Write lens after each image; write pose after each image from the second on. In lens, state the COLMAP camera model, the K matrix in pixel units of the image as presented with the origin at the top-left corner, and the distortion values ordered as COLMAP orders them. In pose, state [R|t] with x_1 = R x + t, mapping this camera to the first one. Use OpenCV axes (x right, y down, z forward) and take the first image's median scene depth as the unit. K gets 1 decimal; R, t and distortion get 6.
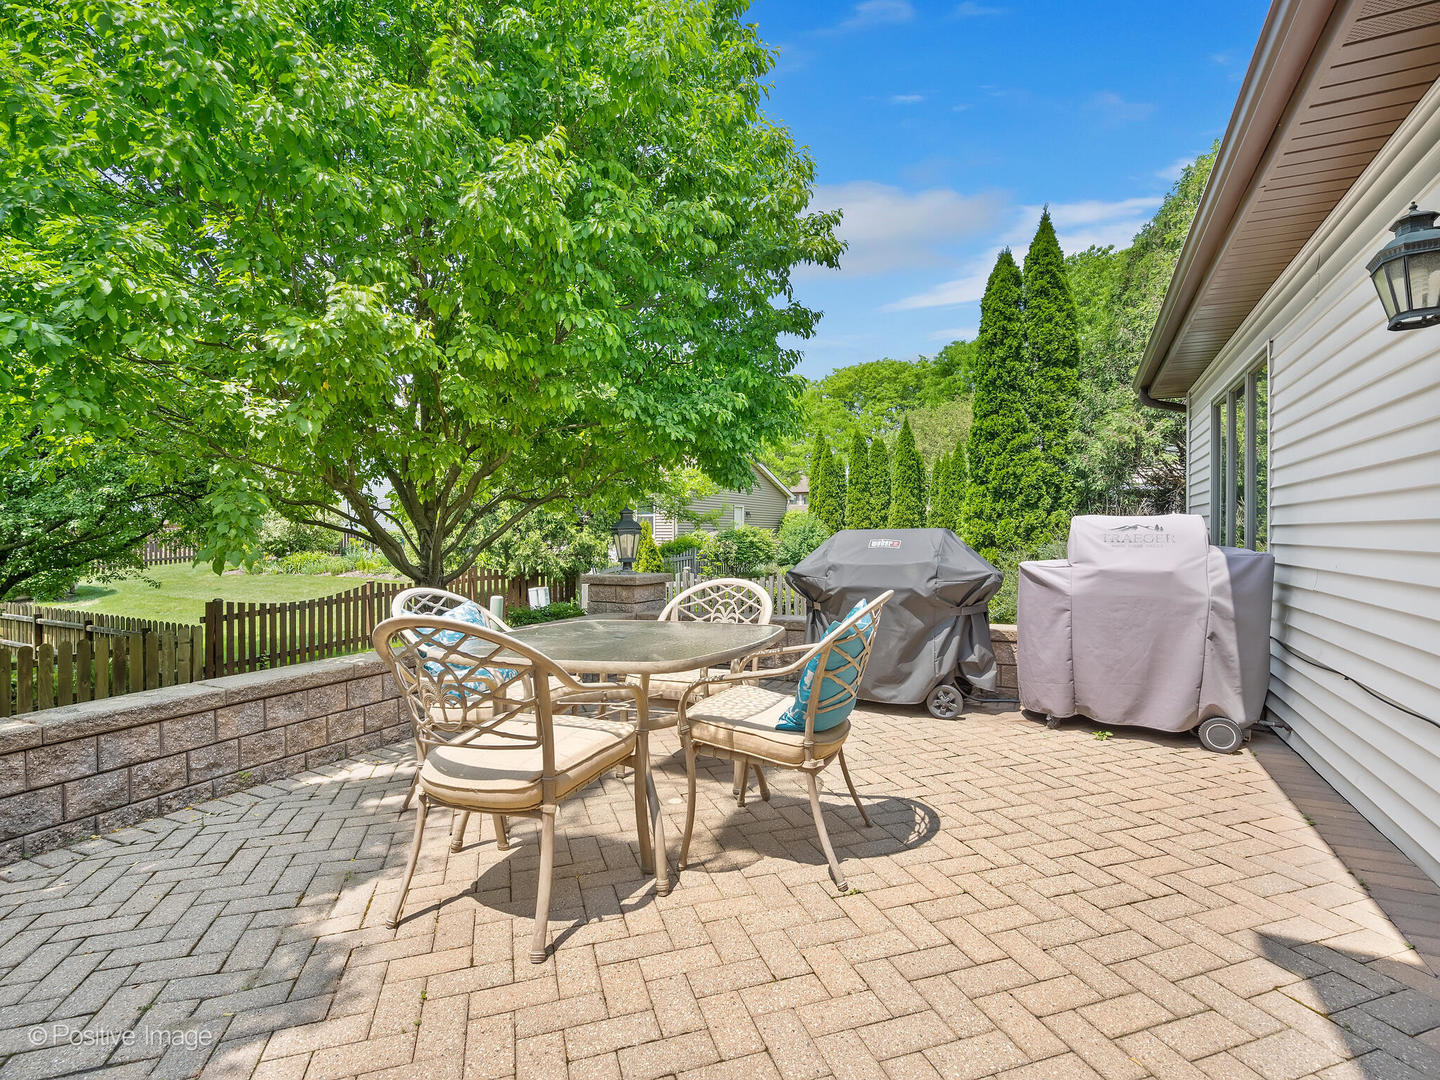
lens RADIAL K [[676.9, 0, 722.5], [0, 676.9, 535.0], [0, 0, 1]] dist [-0.002485, -0.000632]
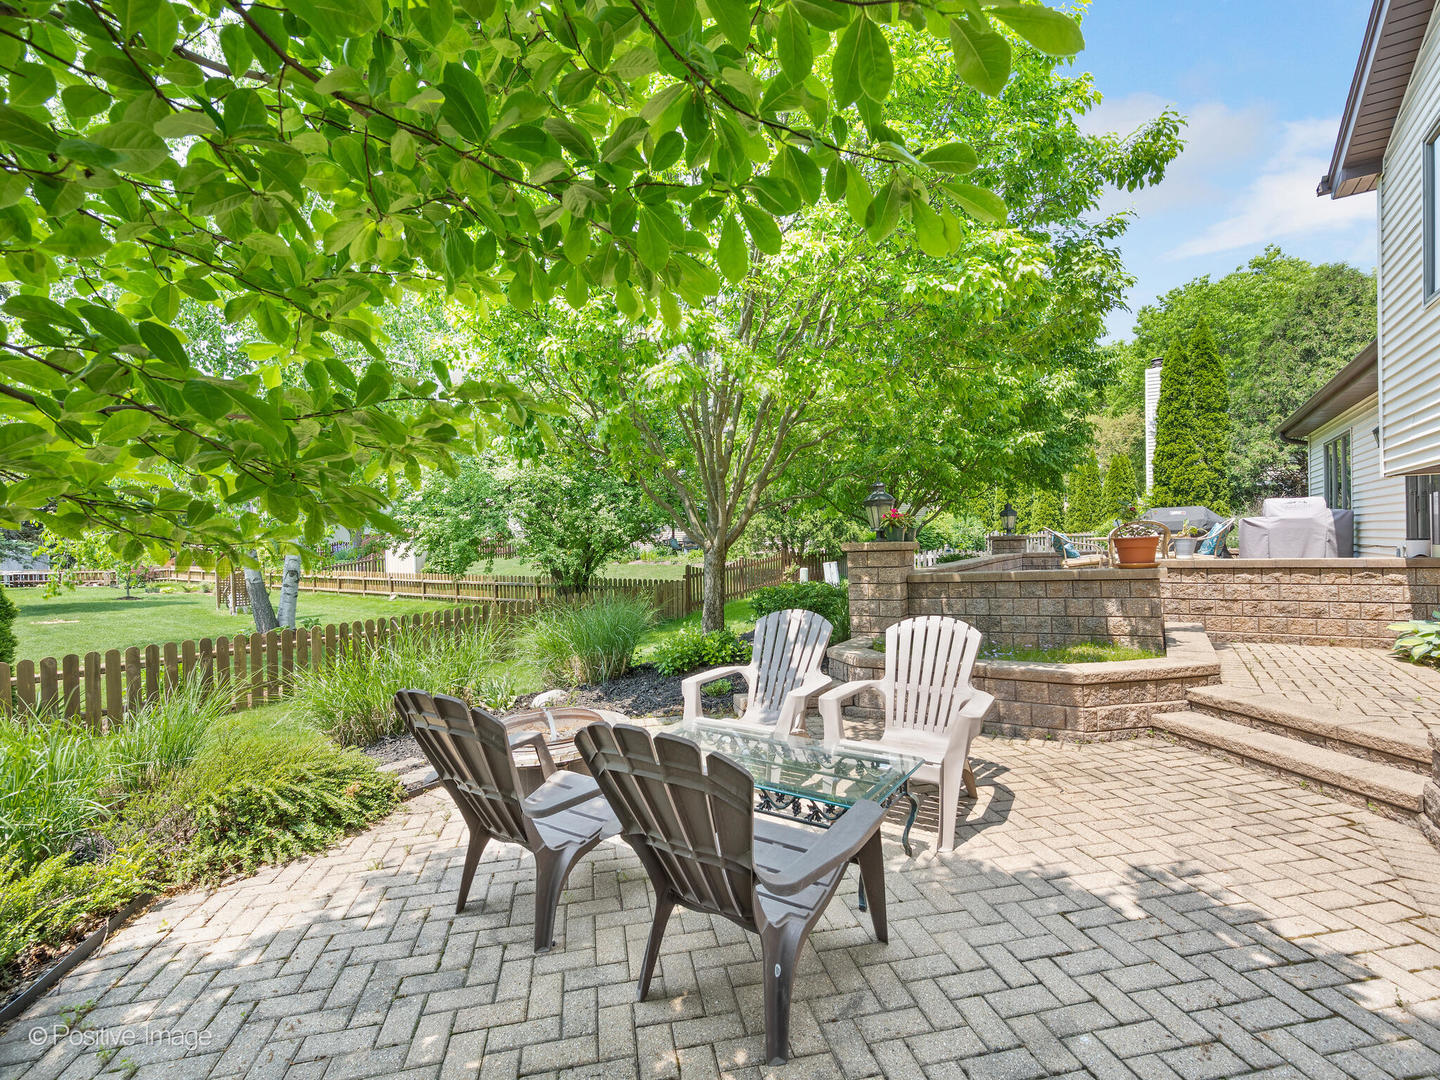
lens RADIAL K [[639.7, 0, 718.4], [0, 639.7, 543.4], [0, 0, 1]] dist [-0.001650, -0.000187]
pose [[0.992293, -0.020784, -0.122161, -0.551840], [0.021414, 0.999763, 0.003848, 0.038452], [0.122052, -0.006435, 0.992503, -0.730957]]
